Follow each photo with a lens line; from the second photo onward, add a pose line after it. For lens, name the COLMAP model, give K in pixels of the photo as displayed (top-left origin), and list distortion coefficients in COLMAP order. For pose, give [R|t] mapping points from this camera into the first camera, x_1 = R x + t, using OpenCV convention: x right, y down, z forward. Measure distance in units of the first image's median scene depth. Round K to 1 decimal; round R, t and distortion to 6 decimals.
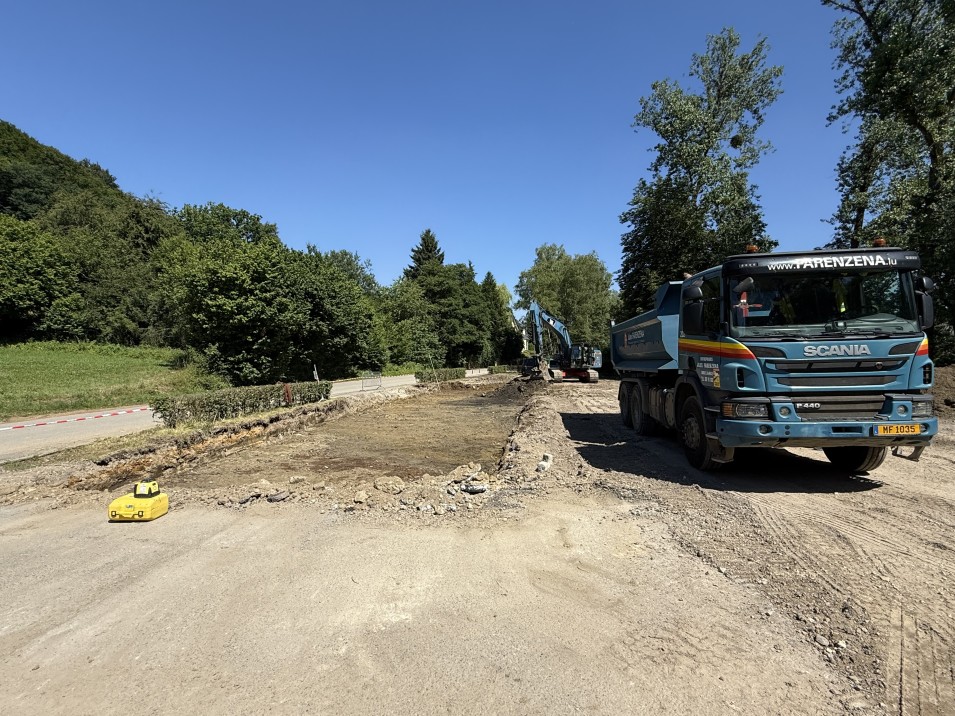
lens RADIAL K [[474.3, 0, 477.5], [0, 474.3, 358.0], [0, 0, 1]] dist [-0.003047, -0.000764]
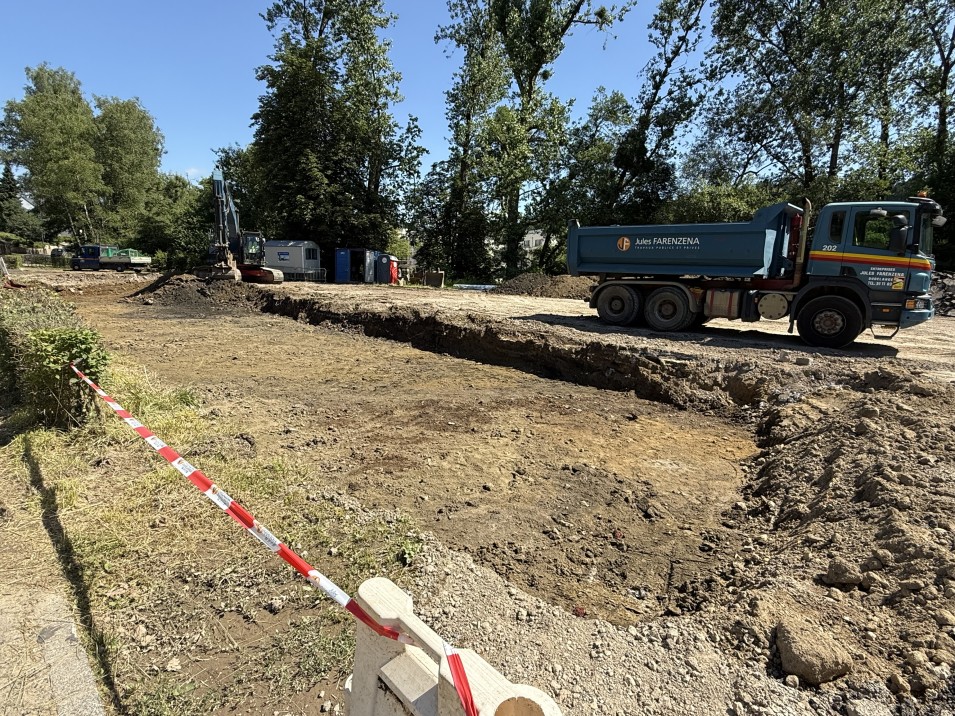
lens RADIAL K [[500.5, 0, 477.5], [0, 500.5, 358.0], [0, 0, 1]] dist [-0.001340, 0.003354]
pose [[0.575370, -0.120304, 0.808997, -0.140923], [-0.044266, 0.983093, 0.177676, 0.004968], [-0.816695, -0.138041, 0.560317, 0.109476]]
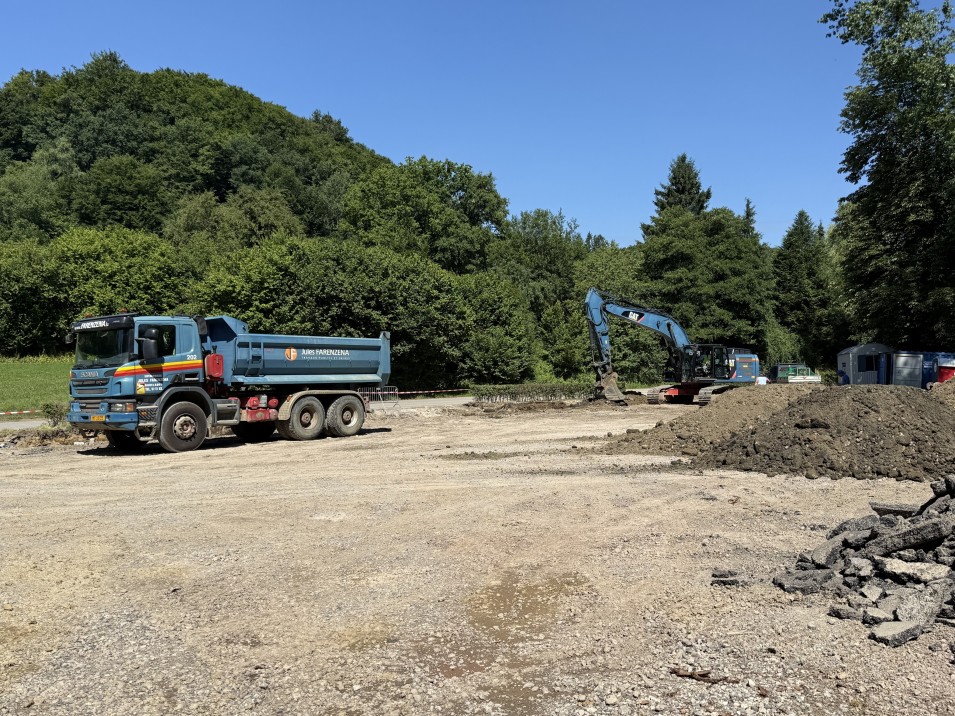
lens RADIAL K [[849.6, 0, 477.5], [0, 849.6, 358.0], [0, 0, 1]] dist [0.091791, 0.000219]
pose [[0.840265, -0.011733, -0.542048, 0.320064], [0.008532, 0.999928, -0.008418, -0.003225], [0.542108, 0.002449, 0.840305, -0.081873]]
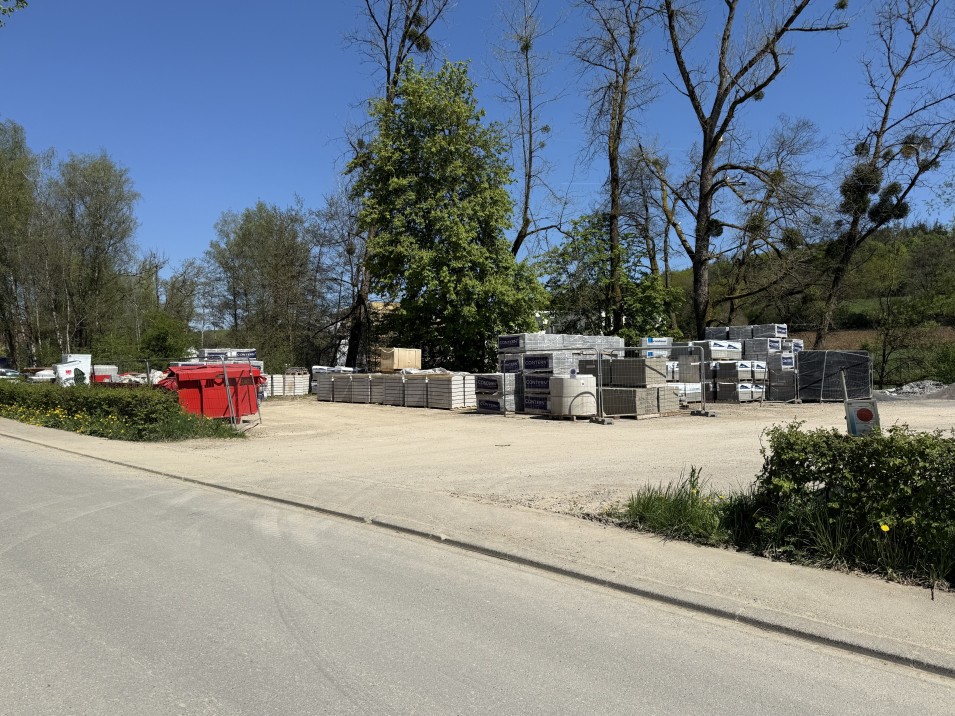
lens RADIAL K [[678.4, 0, 477.5], [0, 678.4, 358.0], [0, 0, 1]] dist [0.073857, -0.086833]
pose [[0.581099, 0.010842, 0.813760, -0.199829], [-0.008261, 0.999938, -0.007423, 0.010168], [-0.813791, -0.002409, 0.581153, 0.266107]]
